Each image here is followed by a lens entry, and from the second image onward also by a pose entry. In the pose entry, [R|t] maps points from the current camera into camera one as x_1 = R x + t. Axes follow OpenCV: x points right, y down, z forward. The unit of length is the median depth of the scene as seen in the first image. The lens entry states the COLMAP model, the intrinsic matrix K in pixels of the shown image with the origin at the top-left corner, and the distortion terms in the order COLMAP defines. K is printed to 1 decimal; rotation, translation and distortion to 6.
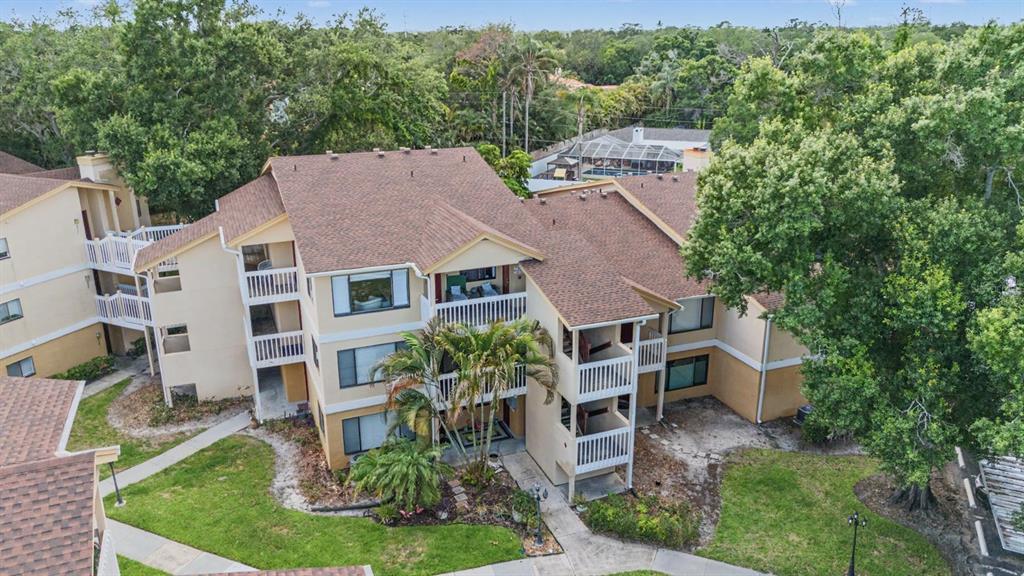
lens RADIAL K [[752.7, 0, 512.0], [0, 752.7, 288.0], [0, 0, 1]] dist [0.027872, 0.000576]
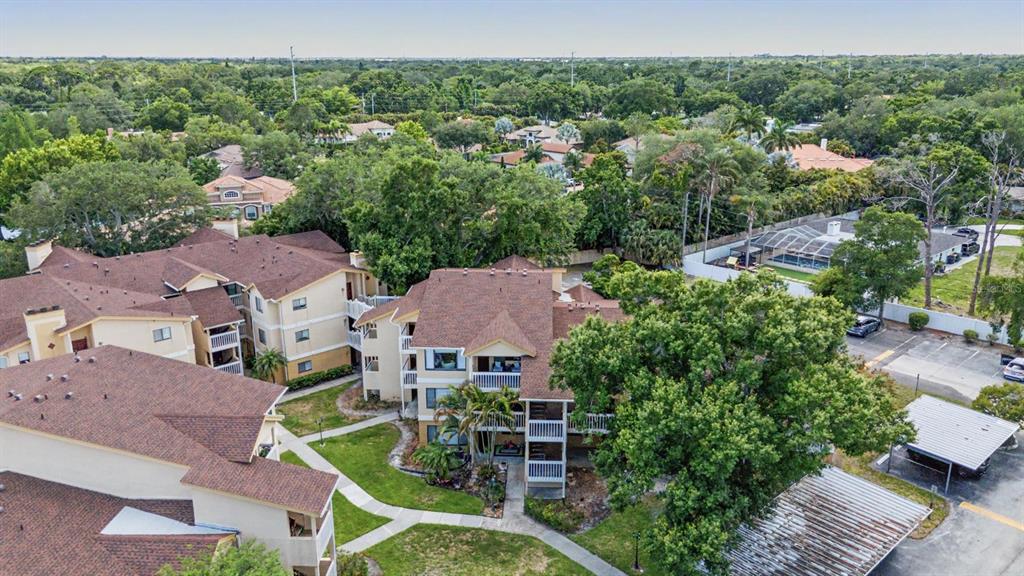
lens RADIAL K [[755.4, 0, 512.0], [0, 755.4, 288.0], [0, 0, 1]] dist [0.169518, -0.000668]
pose [[0.906041, 0.122973, -0.404929, 0.597018], [-0.134094, 0.990968, 0.000906, -0.165368], [0.401383, 0.053477, 0.914348, -0.566961]]
